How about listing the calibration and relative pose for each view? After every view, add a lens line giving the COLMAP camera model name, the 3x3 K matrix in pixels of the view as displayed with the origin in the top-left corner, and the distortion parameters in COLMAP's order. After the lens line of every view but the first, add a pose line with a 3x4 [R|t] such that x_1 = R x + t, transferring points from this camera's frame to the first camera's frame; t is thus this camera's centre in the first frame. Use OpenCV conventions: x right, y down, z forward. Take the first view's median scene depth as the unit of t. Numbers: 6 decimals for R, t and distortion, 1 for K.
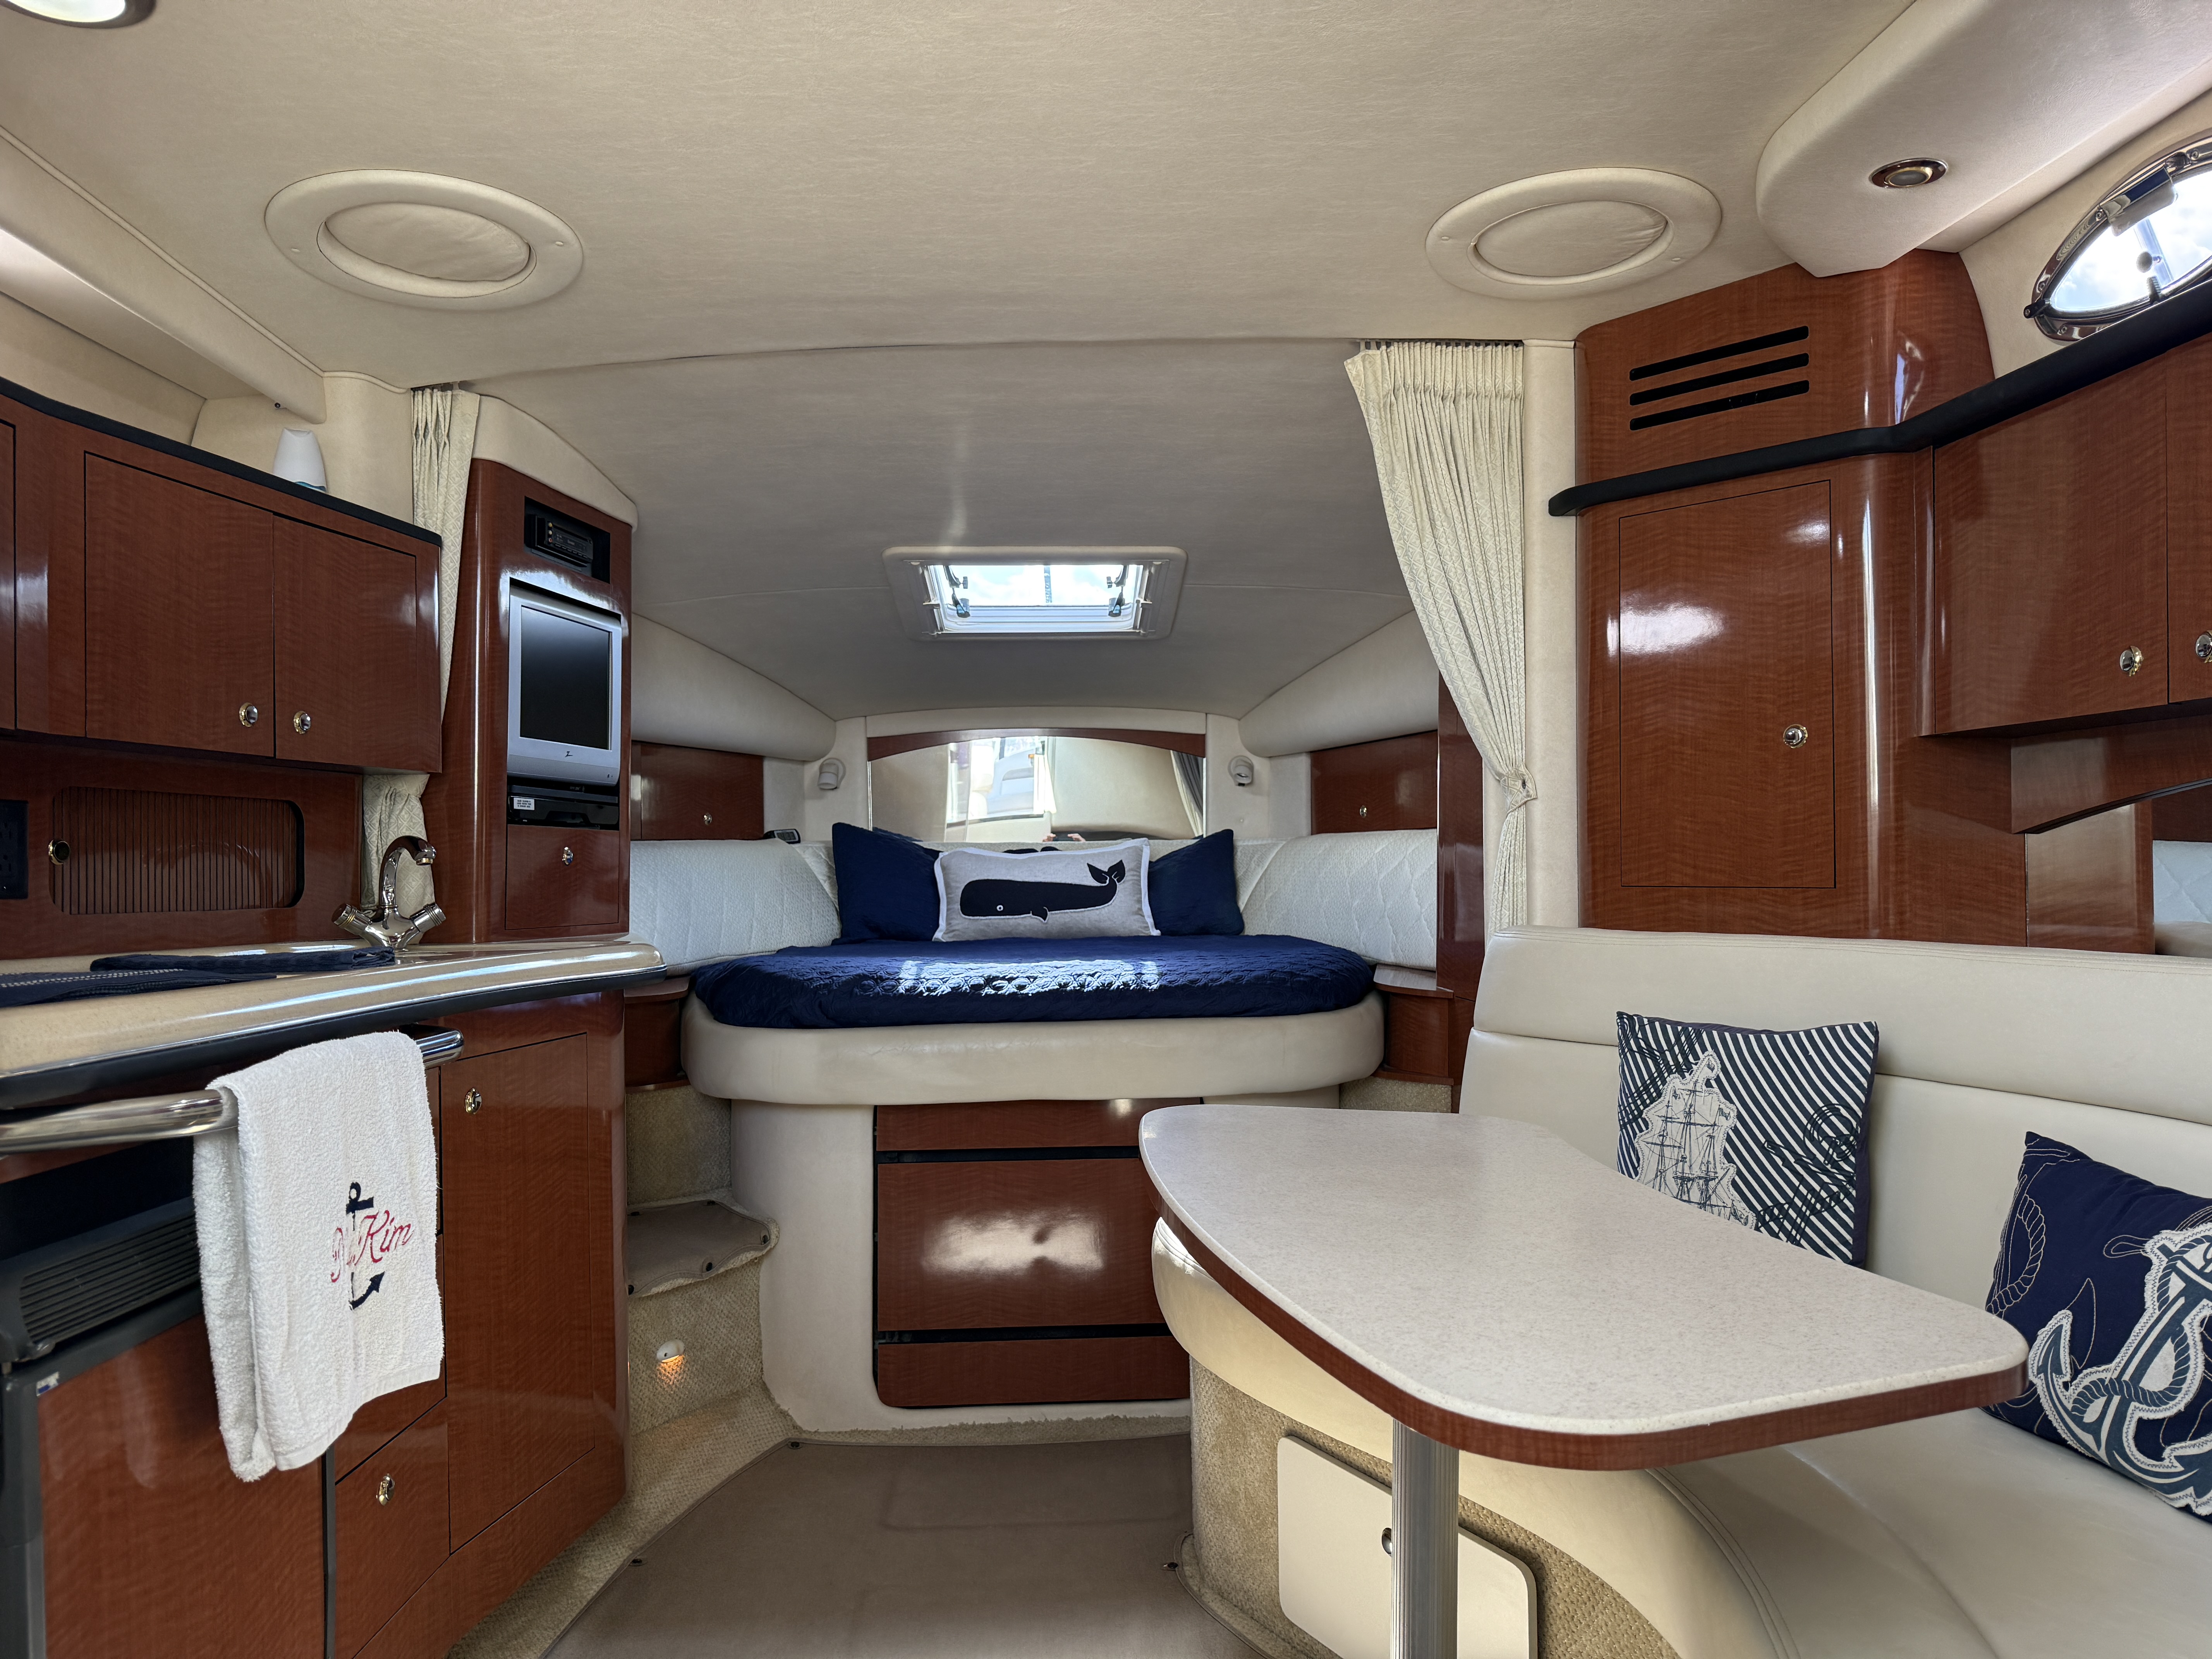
lens RADIAL K [[1552.0, 0, 1093.2], [0, 1552.0, 836.0], [0, 0, 1]] dist [0.141338, -0.167463]
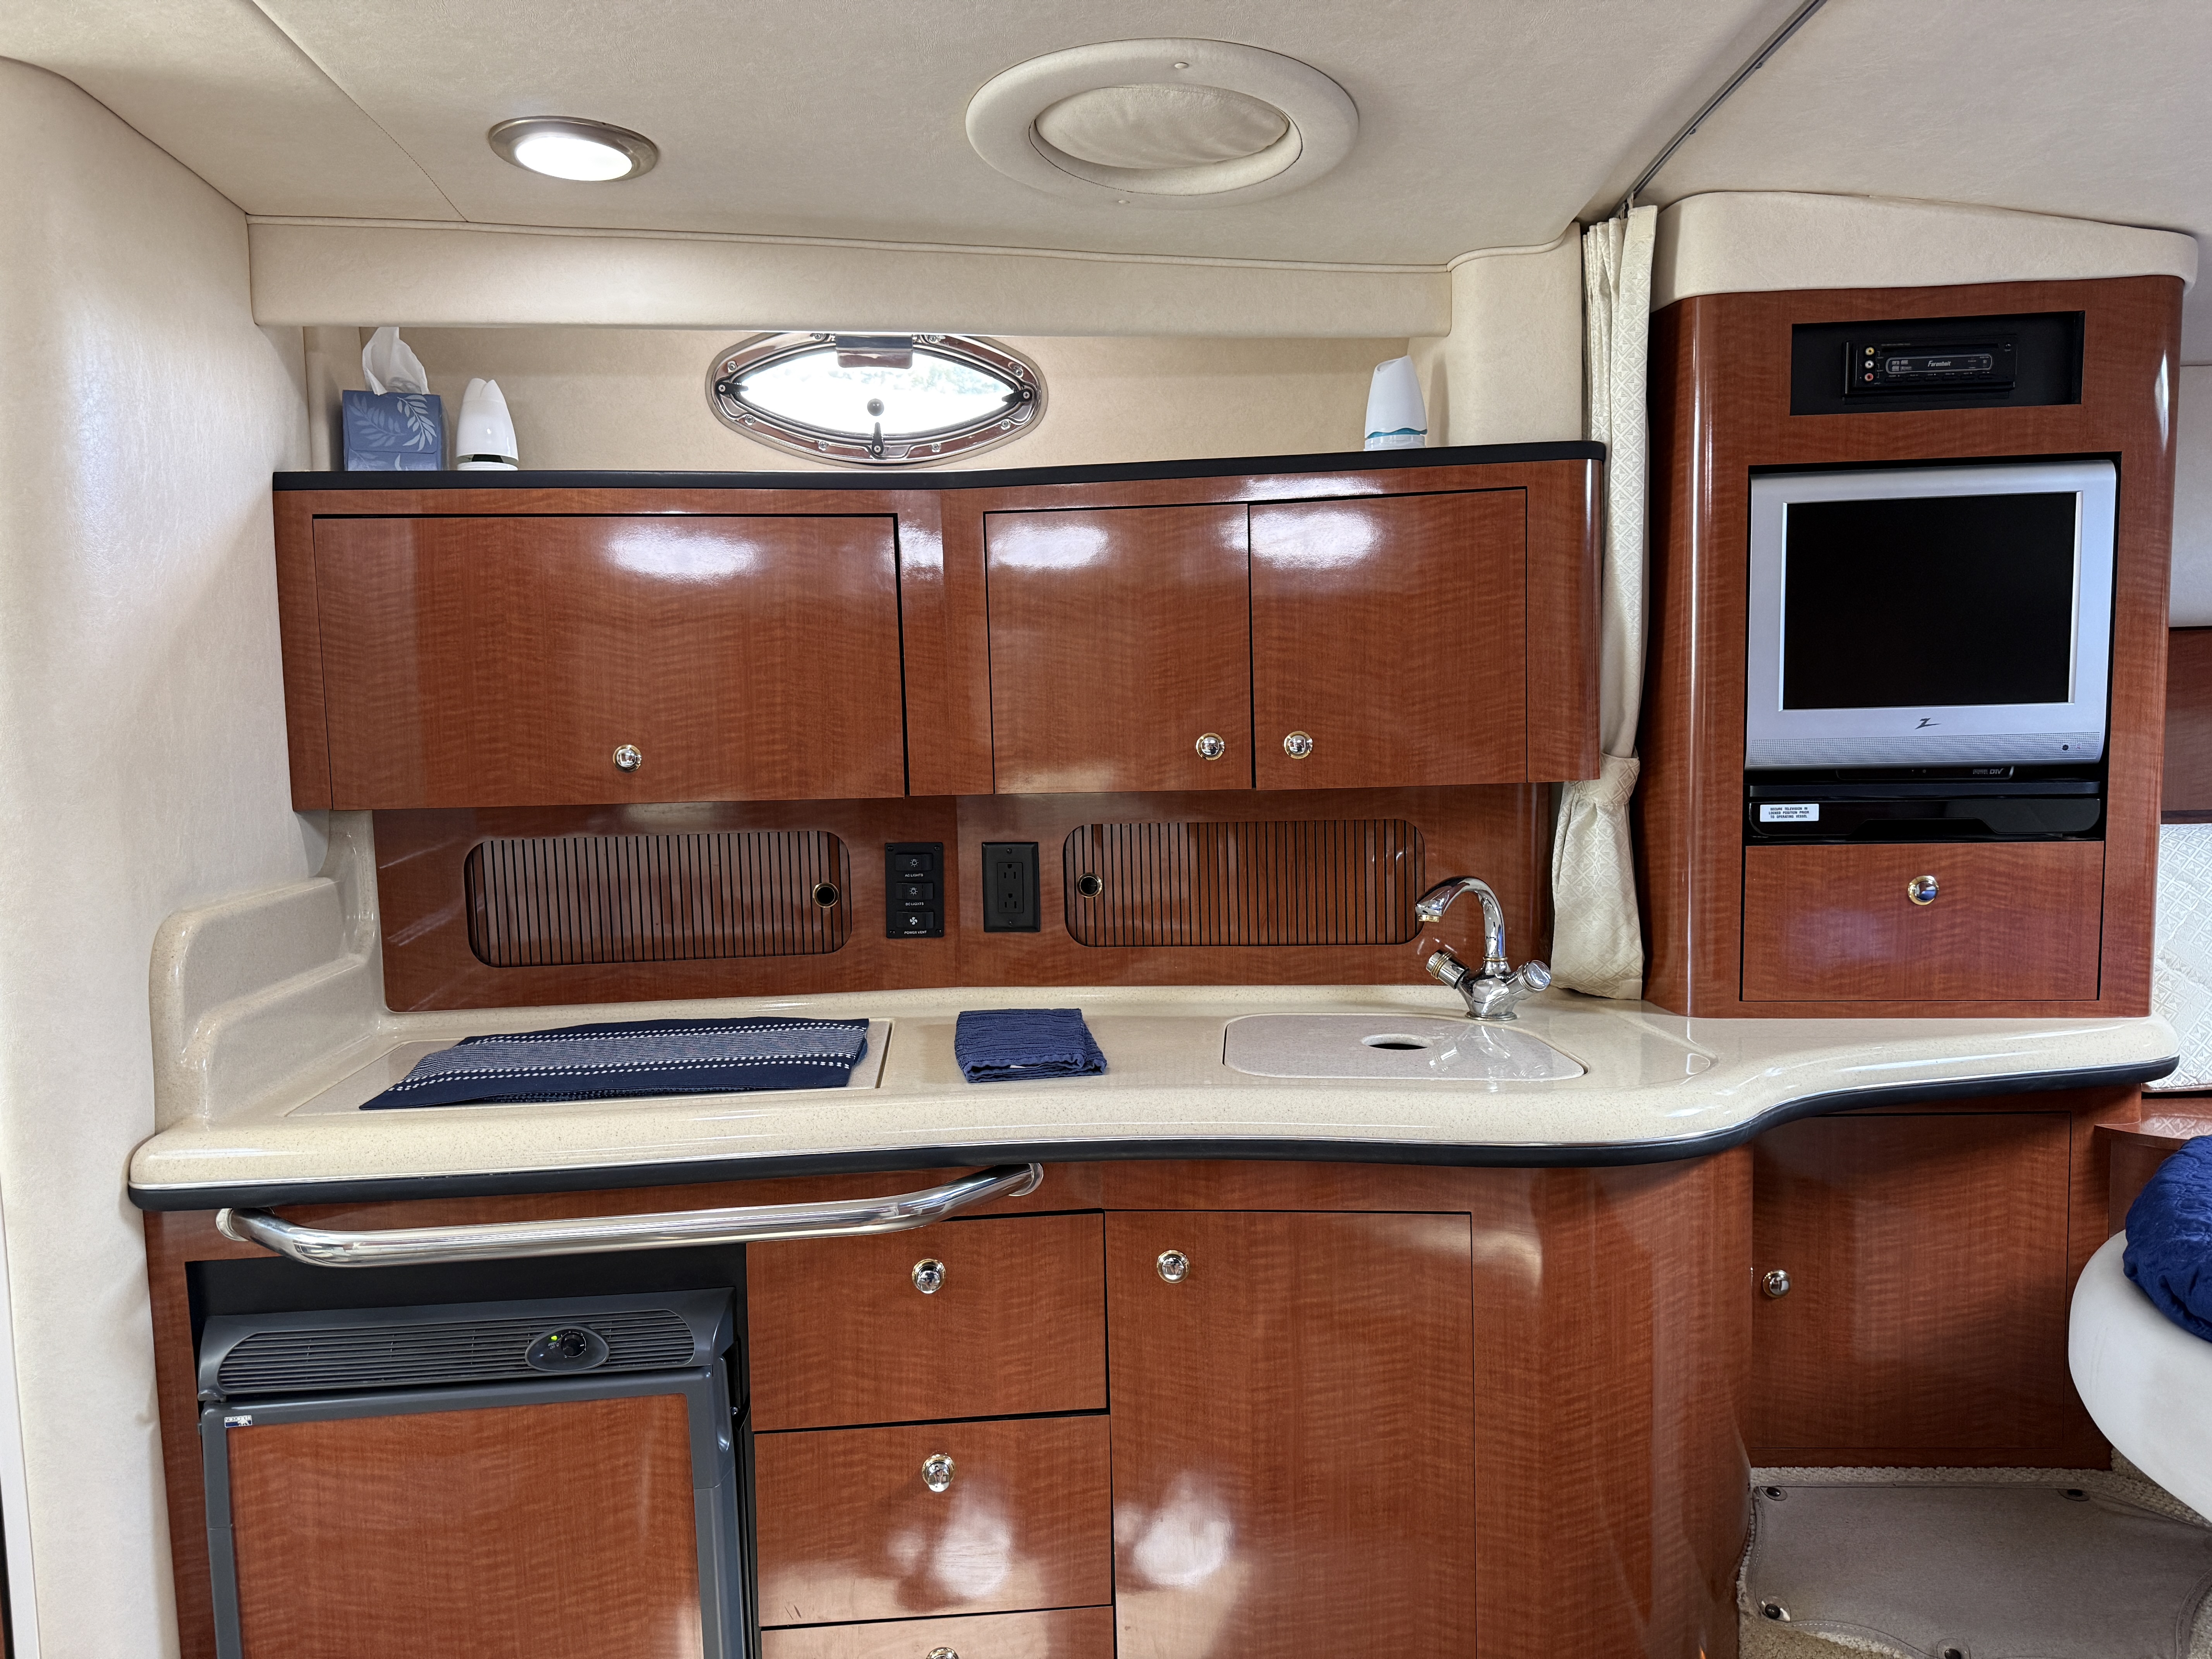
lens RADIAL K [[1552.0, 0, 1093.2], [0, 1552.0, 836.0], [0, 0, 1]] dist [0.141338, -0.167463]
pose [[0.087754, 0.100755, -0.991034, 0.172249], [0.048767, 0.993244, 0.105298, -0.062274], [0.994948, -0.057570, 0.082248, 0.441863]]
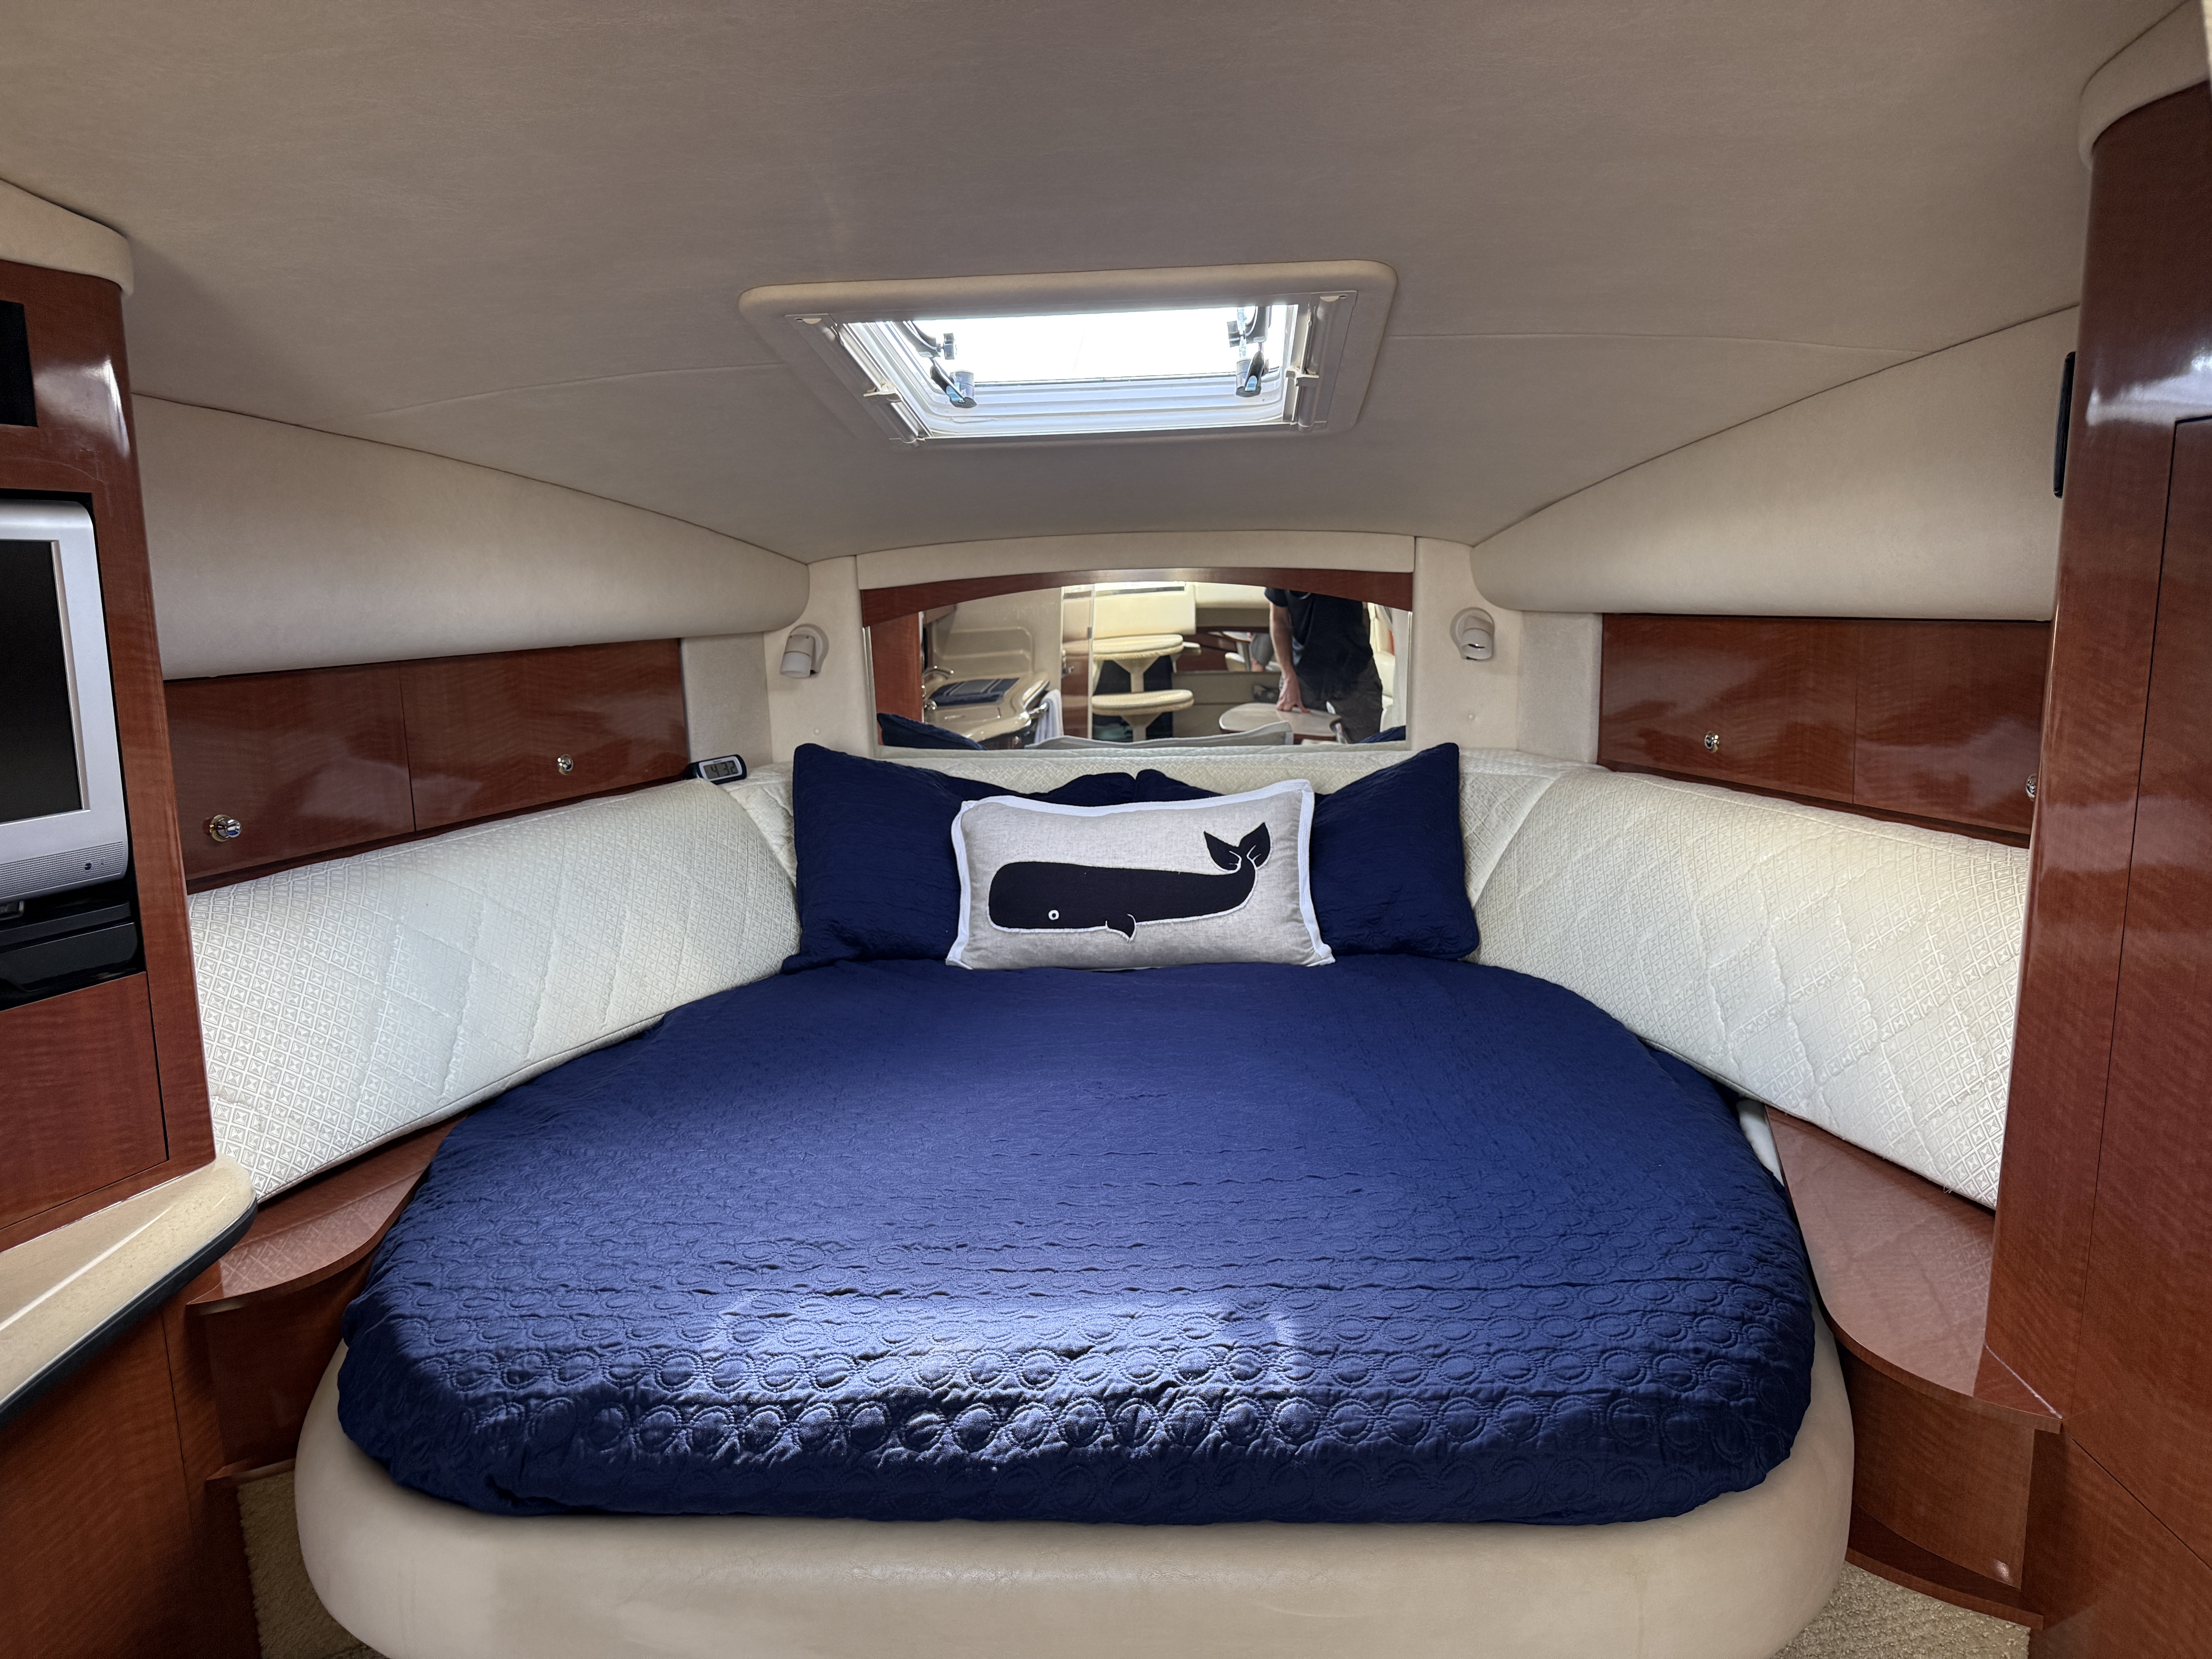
lens RADIAL K [[1552.0, 0, 1093.2], [0, 1552.0, 836.0], [0, 0, 1]] dist [0.141338, -0.167463]
pose [[0.993564, 0.000838, -0.113270, 0.021181], [0.020266, 0.982523, 0.185036, -0.091376], [0.111445, -0.186141, 0.976182, 0.434494]]
